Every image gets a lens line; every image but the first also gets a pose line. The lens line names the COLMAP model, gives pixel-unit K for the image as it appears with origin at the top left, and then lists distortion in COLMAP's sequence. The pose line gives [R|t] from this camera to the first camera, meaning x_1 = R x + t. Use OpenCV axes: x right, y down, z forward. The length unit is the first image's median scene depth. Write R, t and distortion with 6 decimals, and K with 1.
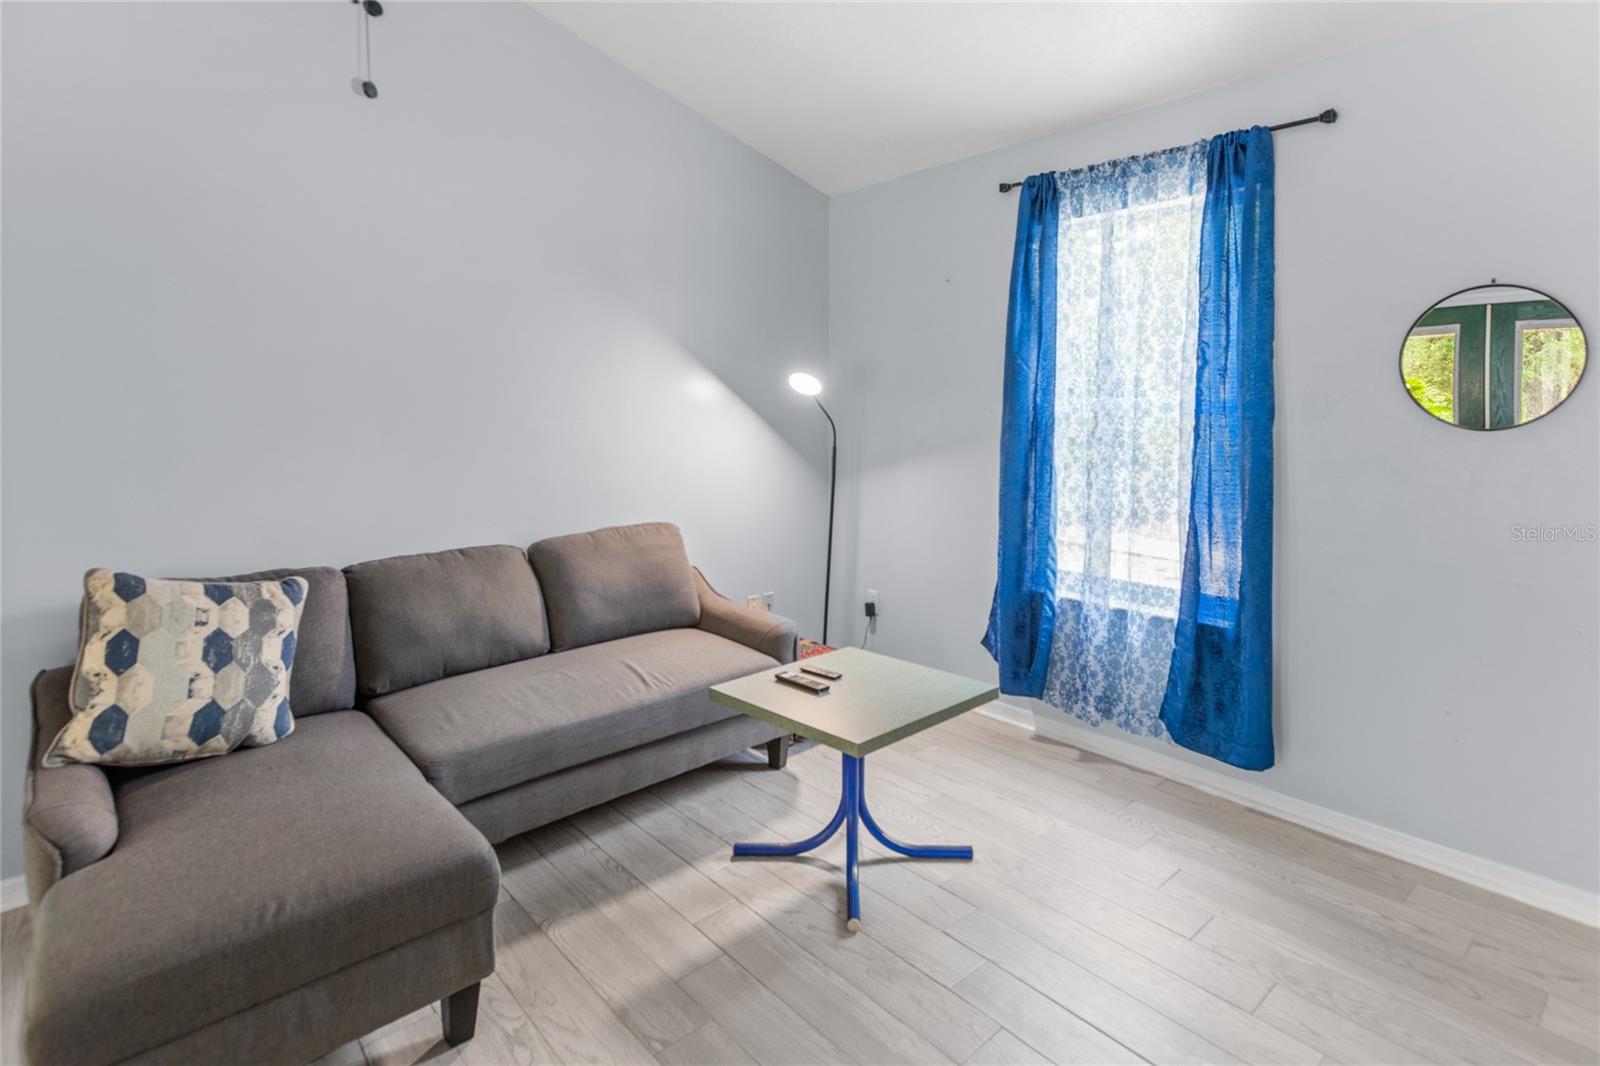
lens RADIAL K [[811.7, 0, 804.5], [0, 811.7, 434.0], [0, 0, 1]] dist [-0.000776, -0.000307]
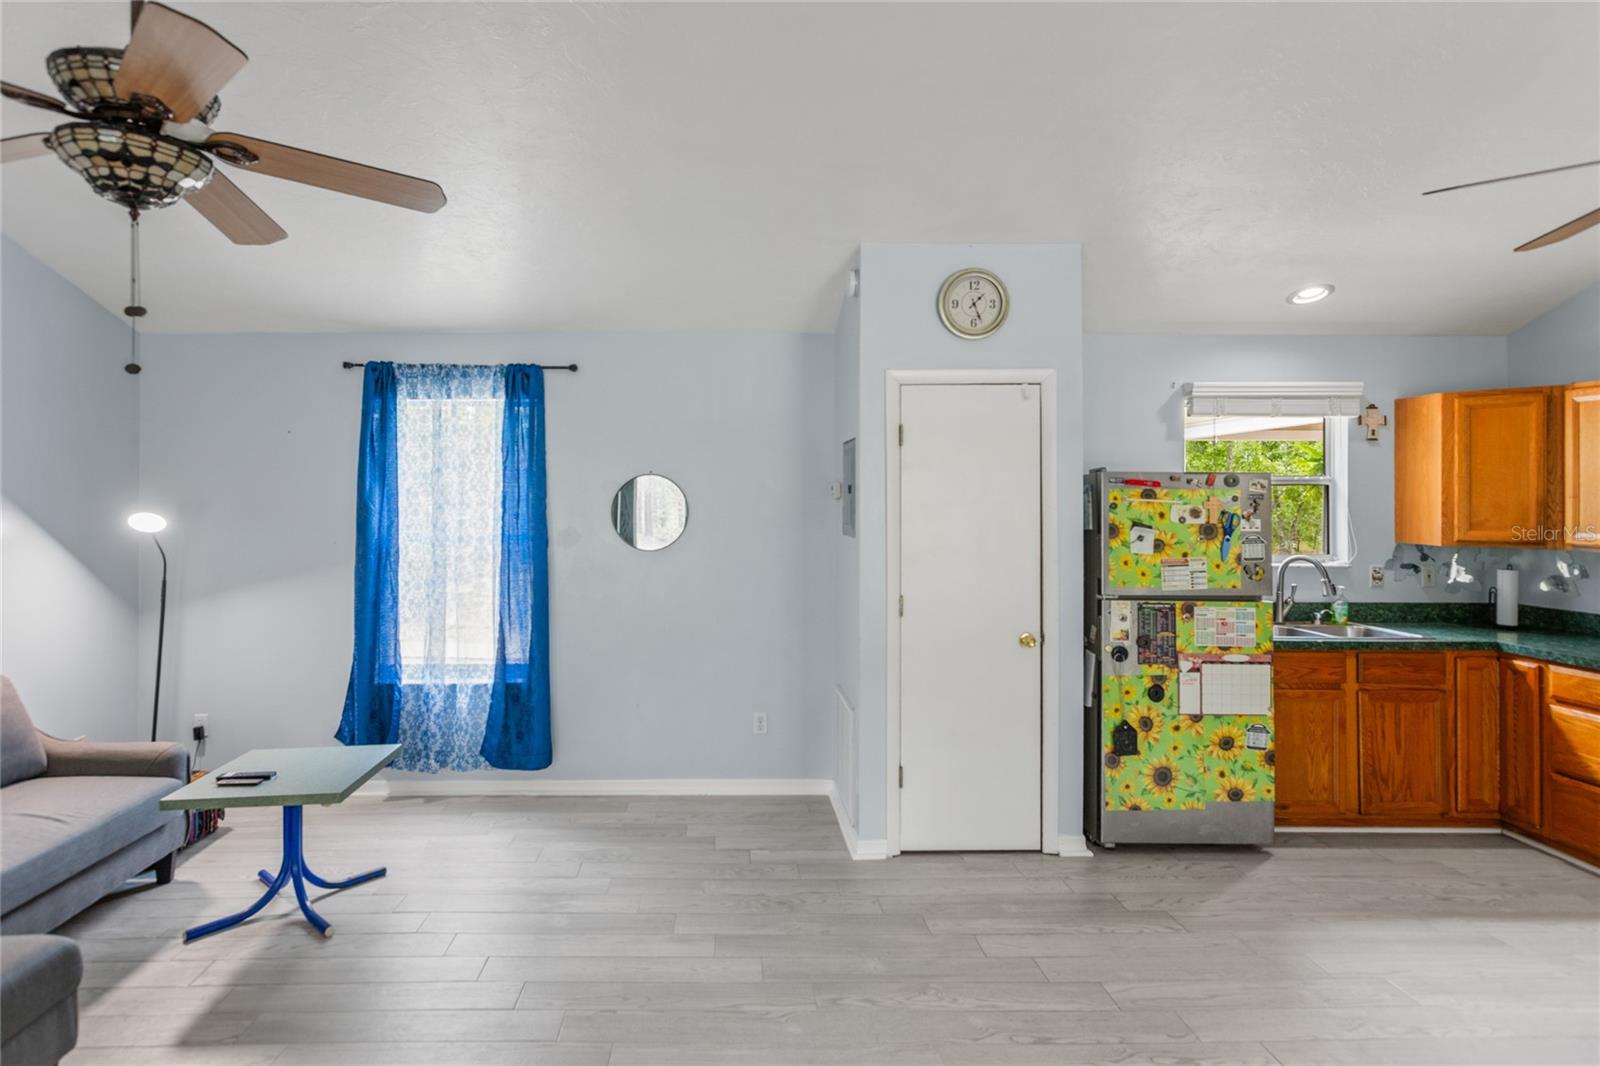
lens RADIAL K [[859.2, 0, 718.4], [0, 859.2, 491.9], [0, 0, 1]] dist [0.000894, -0.000629]
pose [[0.663575, 0.009927, 0.748044, -0.457656], [0.031179, 0.998676, -0.040911, -0.043704], [-0.747460, 0.050470, 0.662387, -0.376348]]
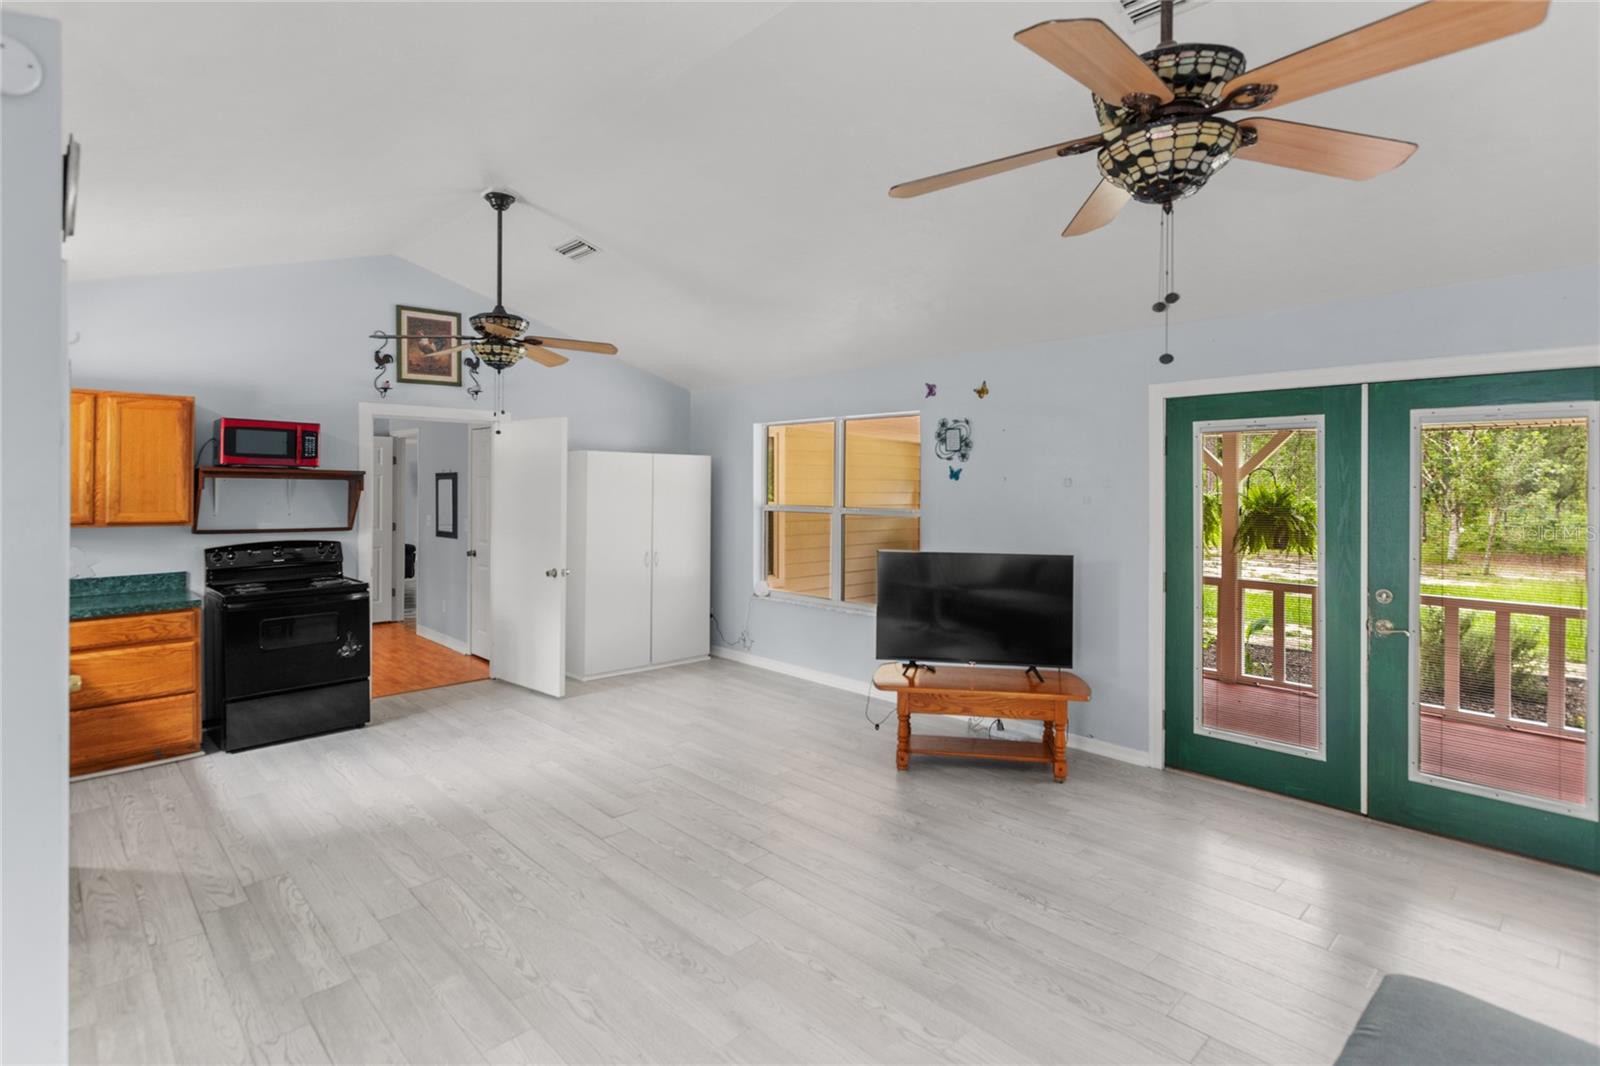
lens RADIAL K [[802.3, 0, 823.5], [0, 802.3, 474.8], [0, 0, 1]] dist [0.019737, -0.000127]
pose [[-0.997362, 0.000369, -0.072588, 0.092095], [-0.002222, 0.999363, 0.035606, -0.120037], [0.072555, 0.035673, -0.996726, 1.126002]]
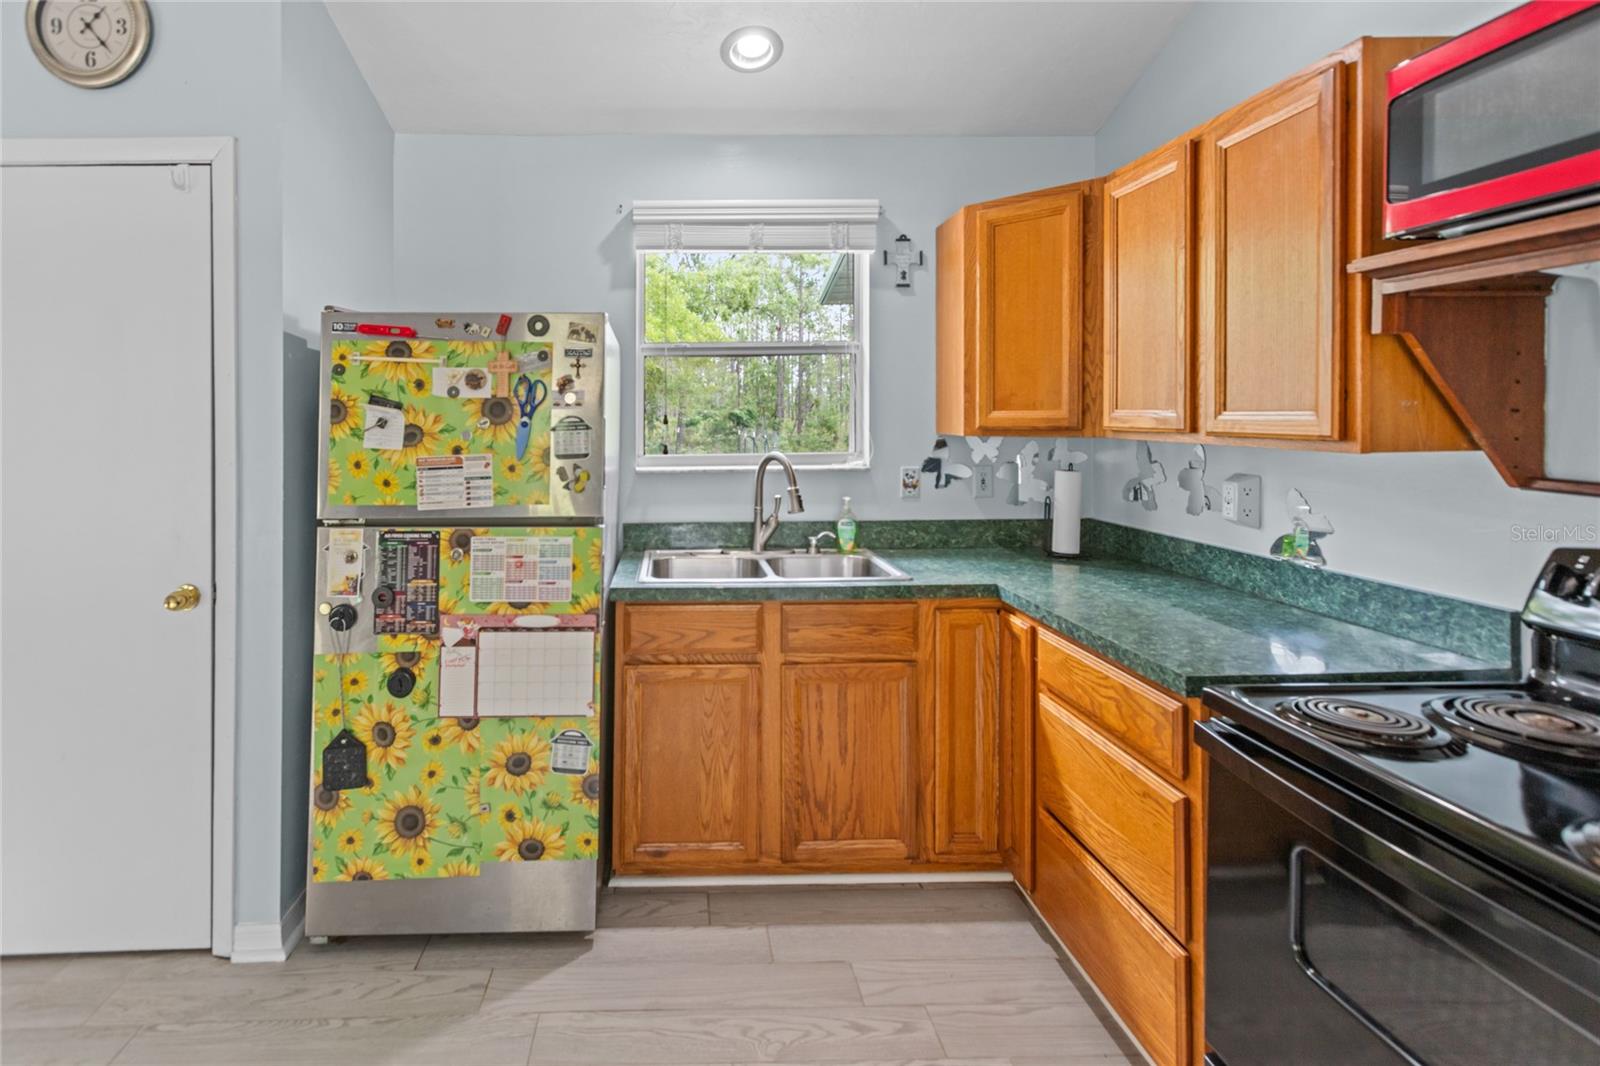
lens RADIAL K [[712.6, 0, 797.6], [0, 712.6, 427.0], [0, 0, 1]] dist [-0.000085, -0.000320]
pose [[0.639760, -0.004921, 0.768559, 0.729154], [0.040837, 0.998785, -0.027598, 0.032372], [-0.767489, 0.049041, 0.639183, -0.700578]]
